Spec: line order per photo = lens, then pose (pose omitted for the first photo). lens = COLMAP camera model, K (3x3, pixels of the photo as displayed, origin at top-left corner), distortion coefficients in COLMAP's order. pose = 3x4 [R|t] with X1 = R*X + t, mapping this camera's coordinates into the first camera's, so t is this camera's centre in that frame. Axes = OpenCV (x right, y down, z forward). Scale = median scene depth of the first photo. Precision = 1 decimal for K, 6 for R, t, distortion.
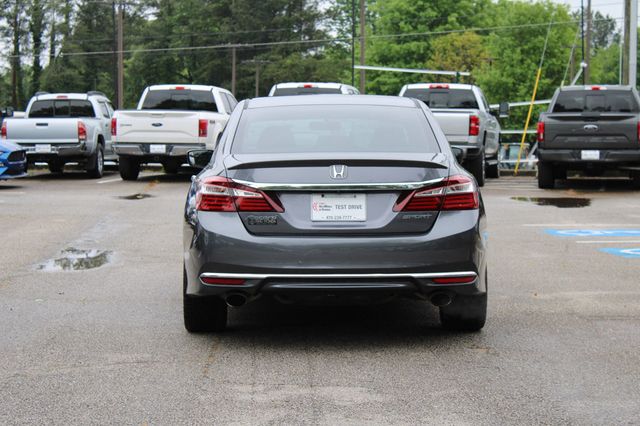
lens RADIAL K [[1539.0, 0, 323.2], [0, 1539.0, 212.4], [0, 0, 1]] dist [0.112976, 0.000000]
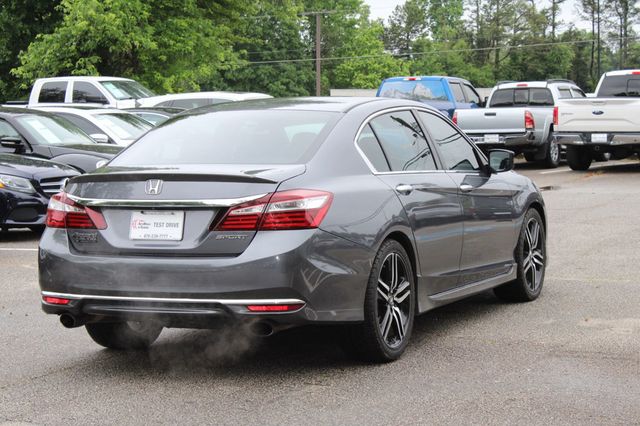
lens RADIAL K [[1539.0, 0, 320.4], [0, 1539.0, 213.7], [0, 0, 1]] dist [0.112976, 0.000000]
pose [[0.908477, 0.013075, -0.417729, 0.136856], [-0.007731, 0.999865, 0.014483, -0.006854], [0.417862, -0.009928, 0.908456, 0.056200]]
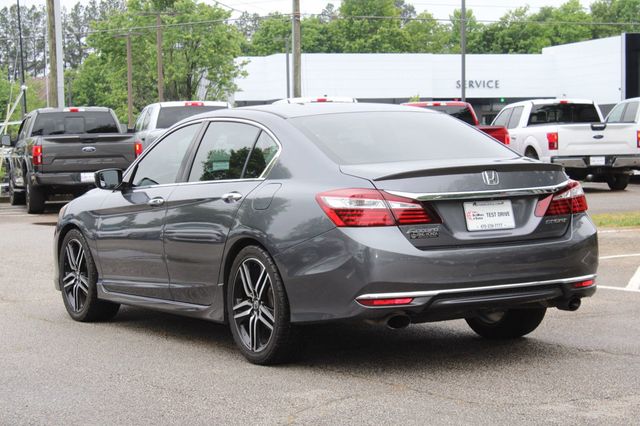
lens RADIAL K [[1539.0, 0, 319.9], [0, 1539.0, 215.3], [0, 0, 1]] dist [0.112976, 0.000000]
pose [[0.880846, -0.050231, 0.470730, -0.149385], [0.058123, 0.998307, -0.002233, -0.002045], [-0.469821, 0.029327, 0.882274, 0.058790]]
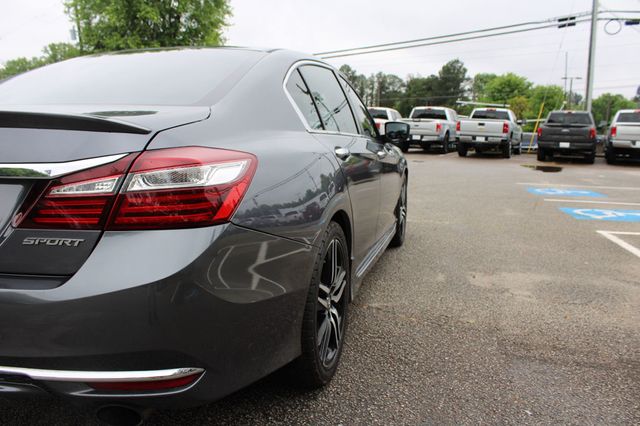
lens RADIAL K [[537.1, 0, 317.3], [0, 537.1, 210.8], [0, 0, 1]] dist [-0.160539, 0.131387]
pose [[0.961291, 0.058965, -0.269151, 0.048917], [-0.033939, 0.994734, 0.096710, -0.006462], [0.273436, -0.083831, 0.958230, 0.247210]]
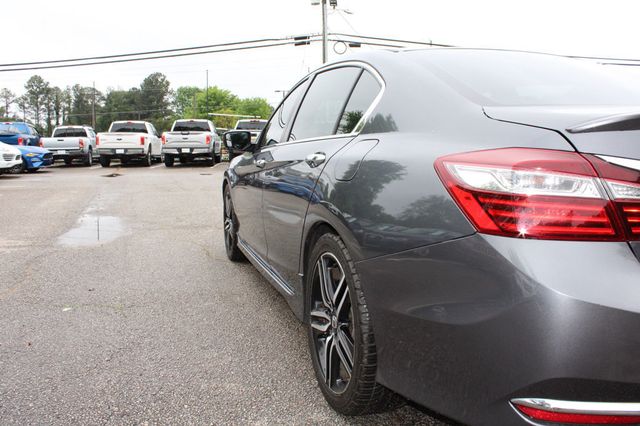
lens RADIAL K [[537.1, 0, 323.9], [0, 537.1, 213.2], [0, 0, 1]] dist [-0.160539, 0.131387]
pose [[0.959055, -0.036720, 0.280829, -0.046480], [0.017031, 0.997243, 0.072230, -0.005046], [-0.282707, -0.064490, 0.957036, 0.252906]]
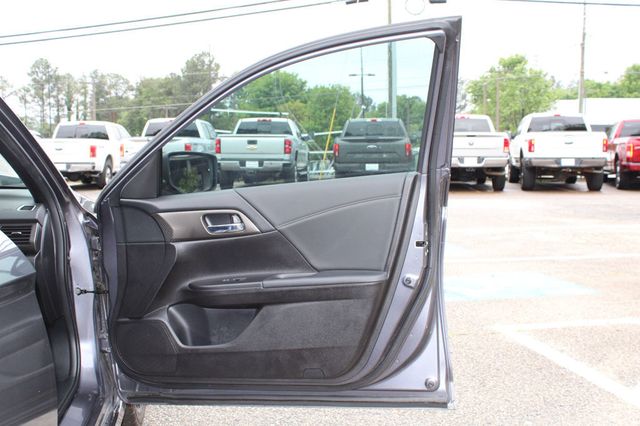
lens RADIAL K [[760.4, 0, 318.6], [0, 760.4, 210.1], [0, 0, 1]] dist [-0.062674, 0.000000]
pose [[0.993112, -0.019754, 0.115496, 0.043102], [0.017536, 0.999642, 0.020189, -0.012443], [-0.115853, -0.018024, 0.993103, 0.306282]]
